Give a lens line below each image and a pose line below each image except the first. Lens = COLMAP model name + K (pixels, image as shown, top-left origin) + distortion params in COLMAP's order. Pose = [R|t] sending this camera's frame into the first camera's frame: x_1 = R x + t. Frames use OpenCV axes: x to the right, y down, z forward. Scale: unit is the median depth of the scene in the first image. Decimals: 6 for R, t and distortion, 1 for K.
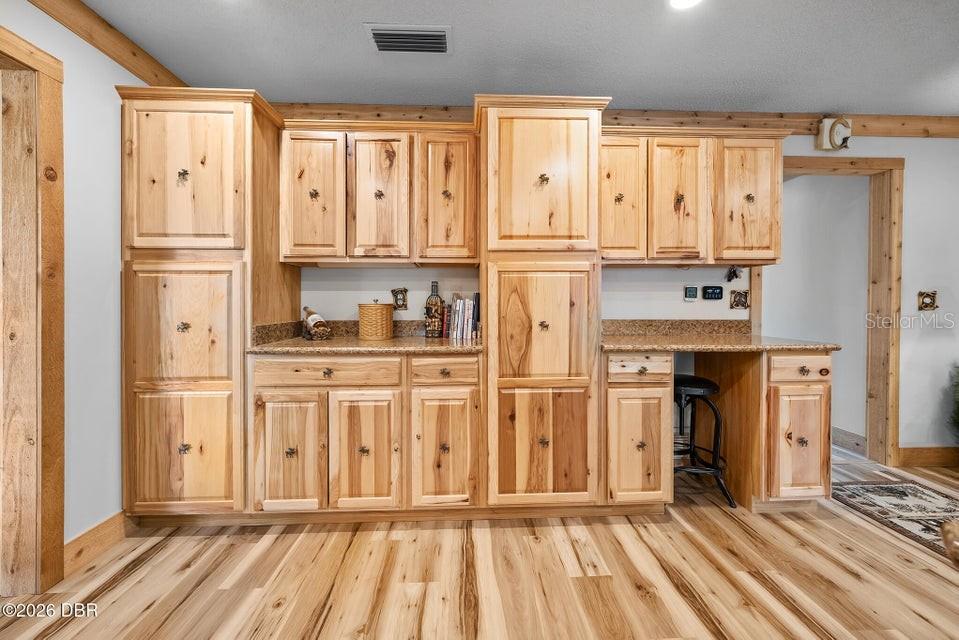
lens RADIAL K [[387.9, 0, 479.9], [0, 387.9, 310.6], [0, 0, 1]] dist [-0.001536, 0.000831]
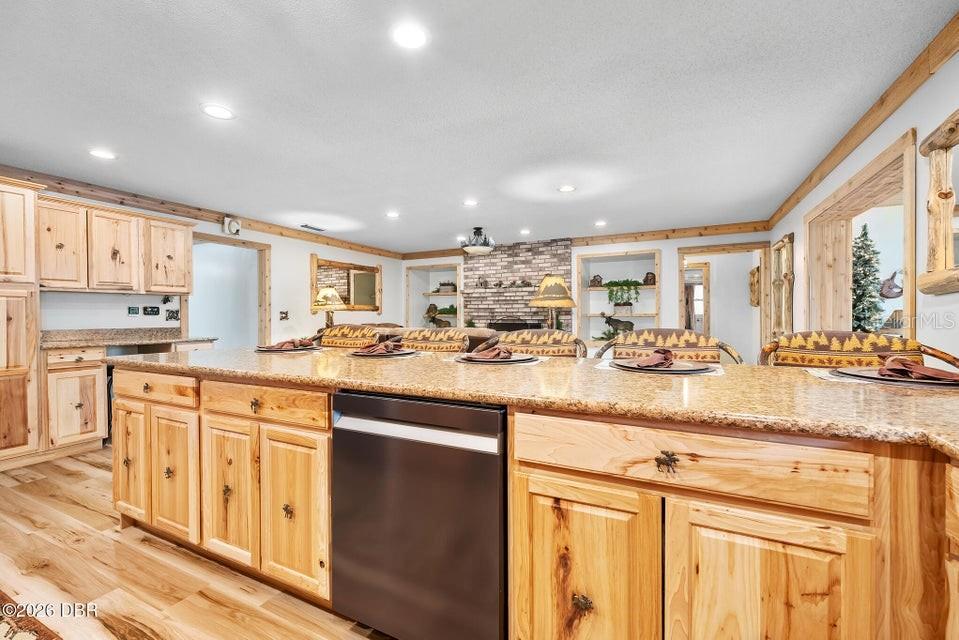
lens RADIAL K [[387.9, 0, 502.5], [0, 387.9, 318.5], [0, 0, 1]] dist [-0.001536, 0.000831]
pose [[0.437289, -0.008256, 0.899283, -0.223736], [0.021759, 0.999762, -0.001402, 0.020991], [-0.899058, 0.020181, 0.437365, -1.111350]]
